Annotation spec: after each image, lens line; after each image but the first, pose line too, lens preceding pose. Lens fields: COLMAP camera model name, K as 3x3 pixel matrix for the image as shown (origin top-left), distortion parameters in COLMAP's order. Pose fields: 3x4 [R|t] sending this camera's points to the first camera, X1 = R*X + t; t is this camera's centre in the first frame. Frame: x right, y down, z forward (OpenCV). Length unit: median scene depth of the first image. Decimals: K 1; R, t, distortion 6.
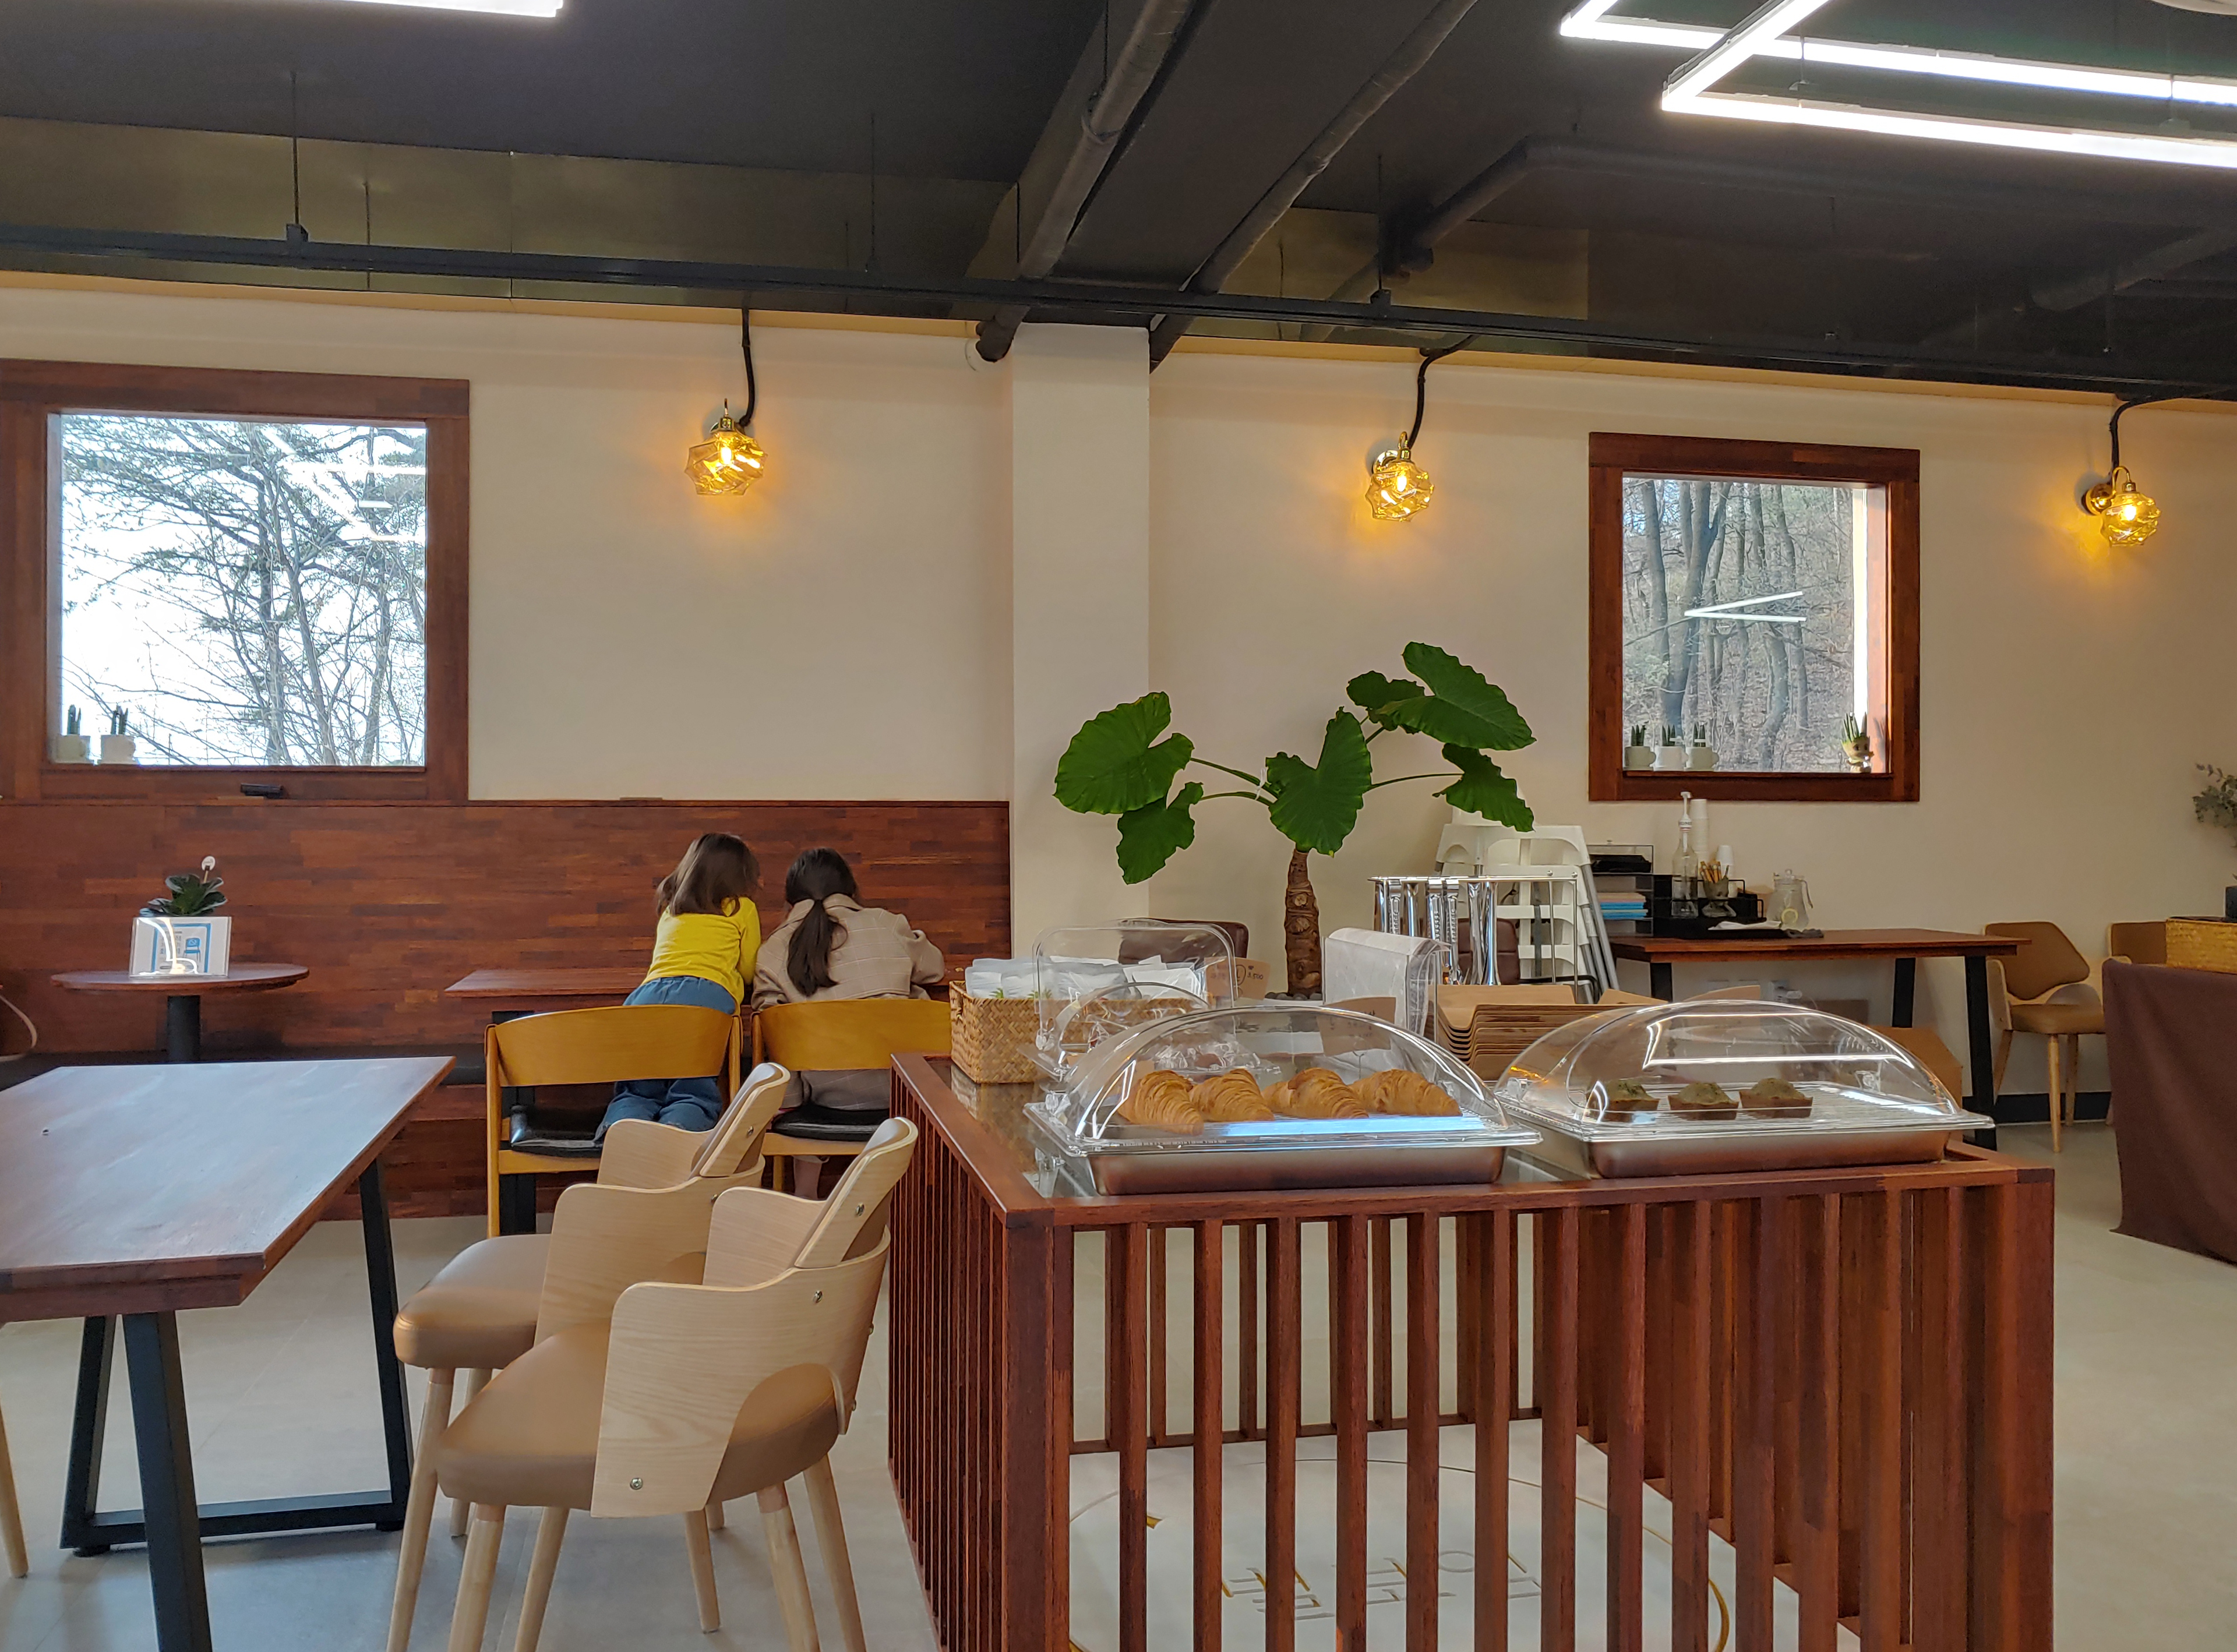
lens RADIAL K [[1803.4, 0, 1117.2], [0, 1803.4, 799.0], [0, 0, 1]] dist [0.026344, -0.072274]
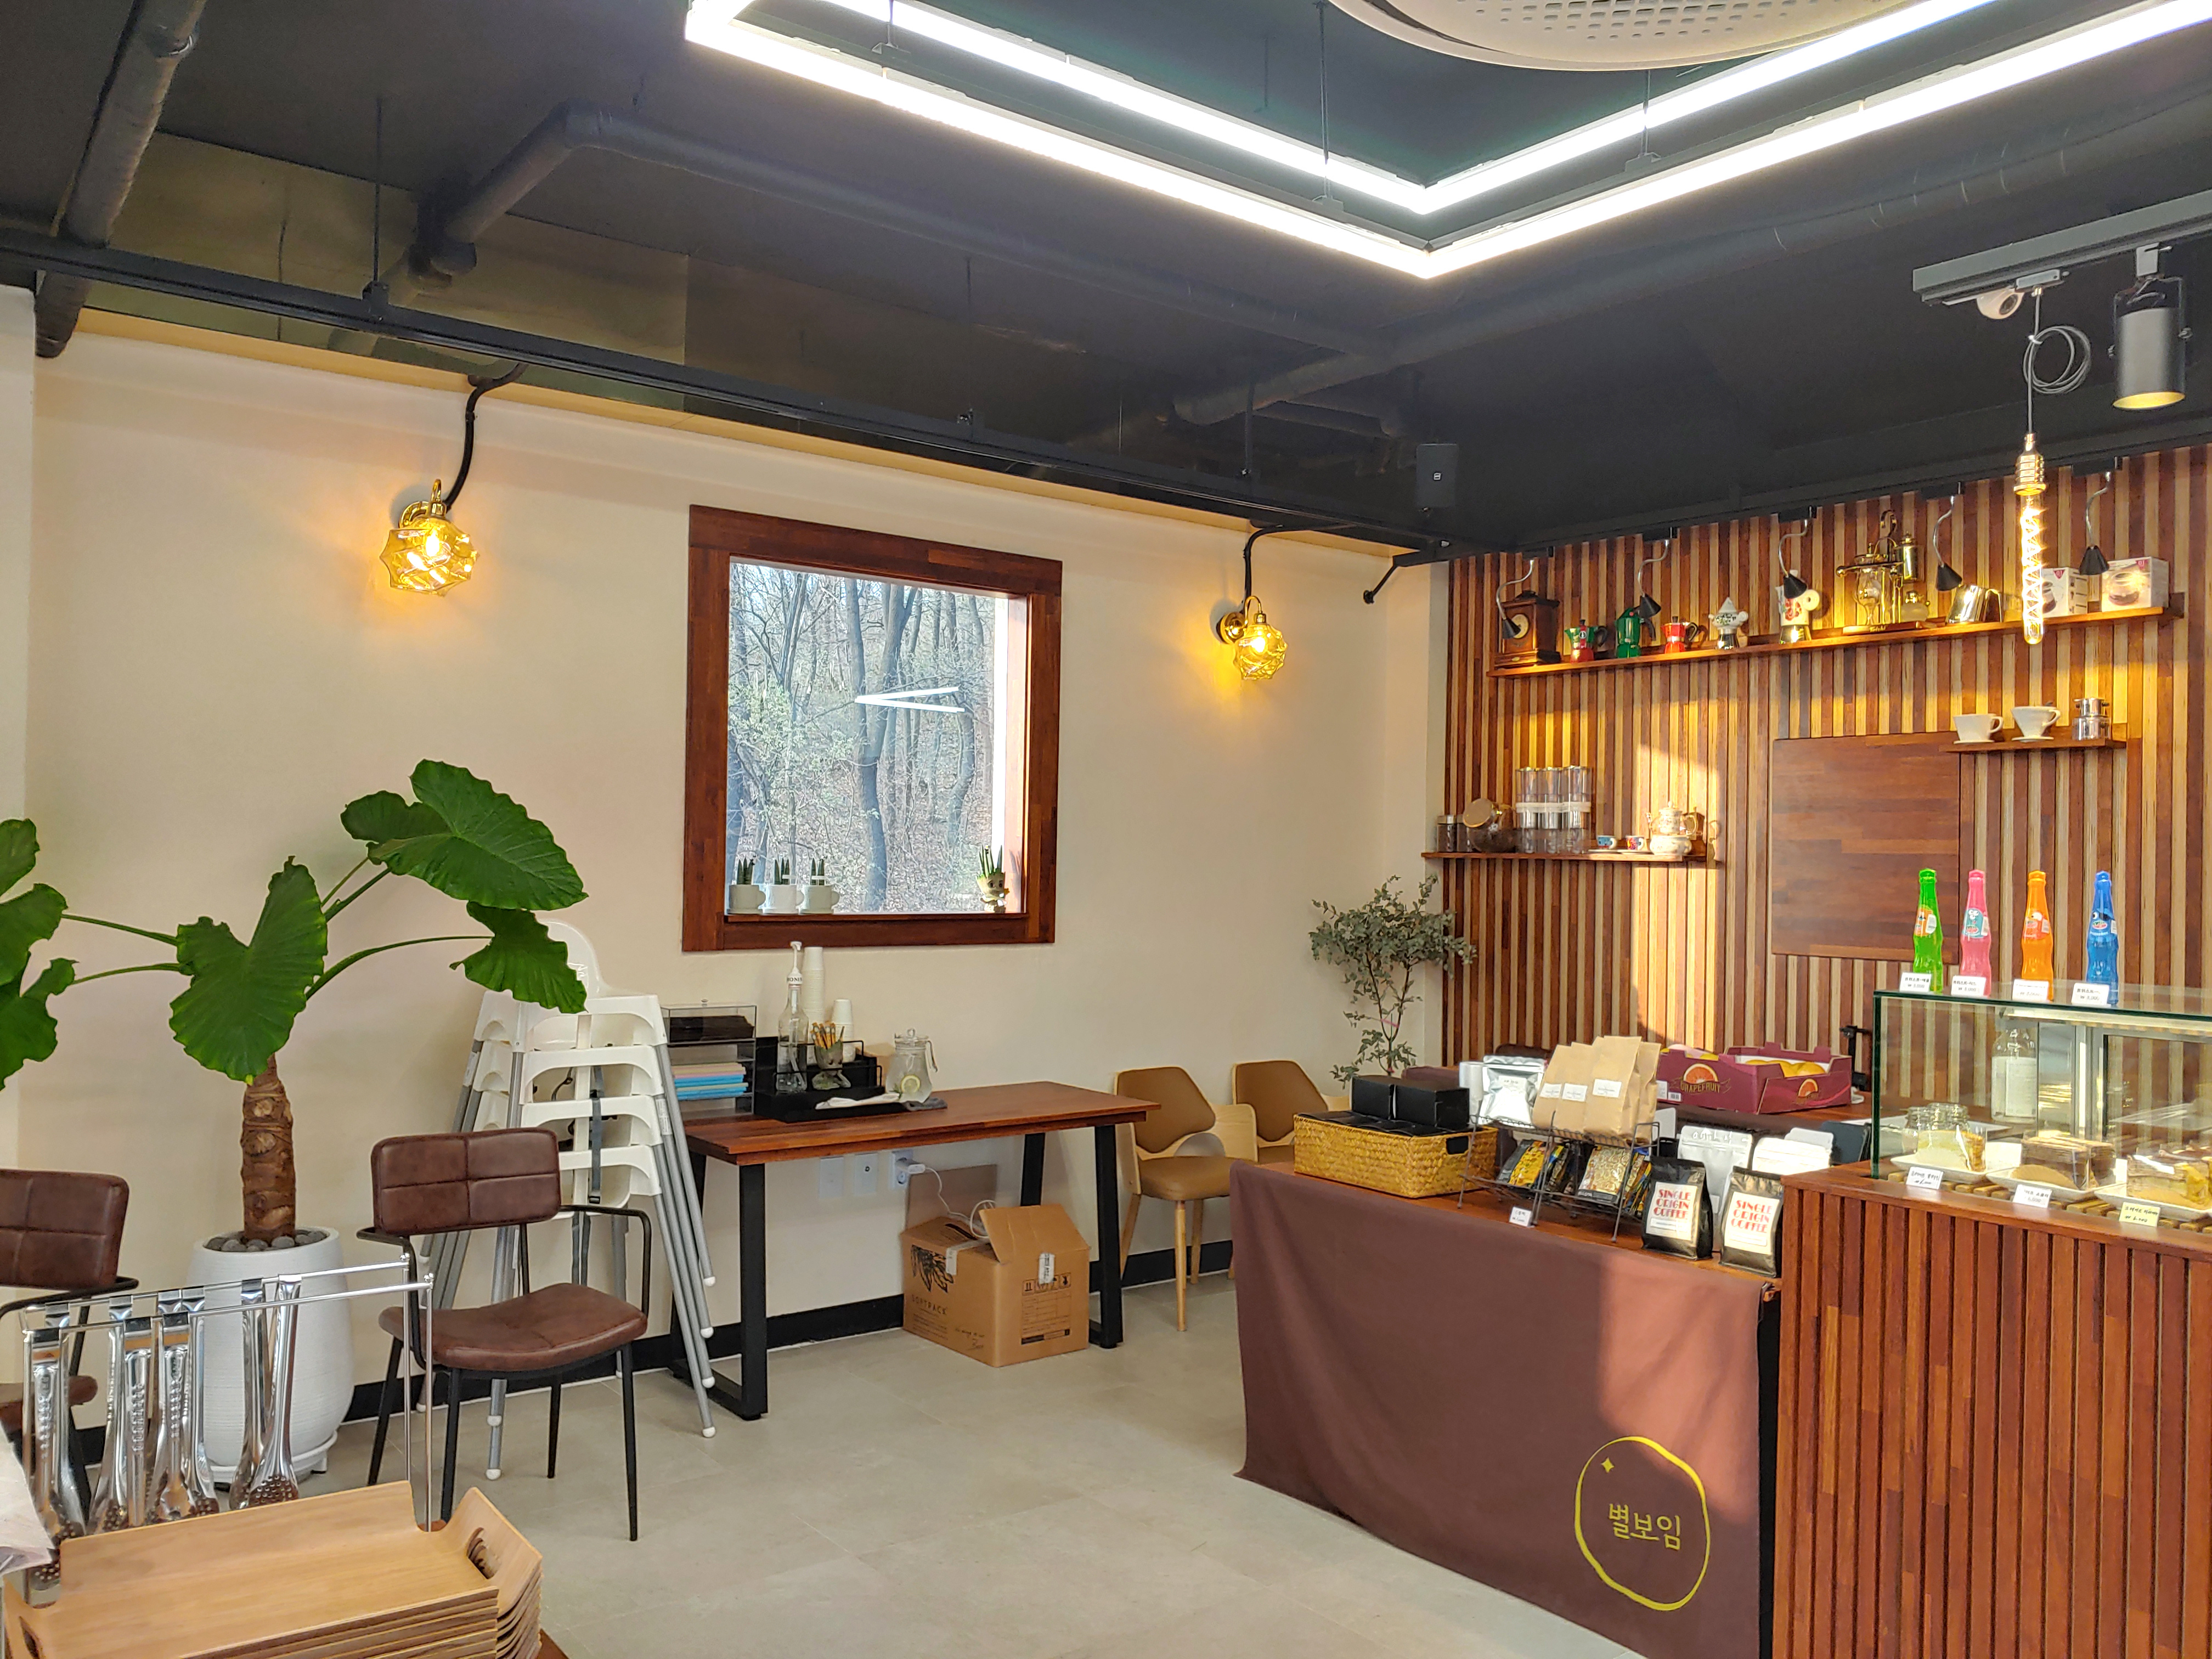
lens RADIAL K [[1709.5, 0, 1111.6], [0, 1709.5, 844.5], [0, 0, 1]] dist [-0.007570, -0.005442]
pose [[0.907194, 0.017099, 0.420365, 0.121141], [-0.017088, 0.999847, -0.003791, -0.052710], [-0.420366, -0.003744, 0.907347, 0.231363]]
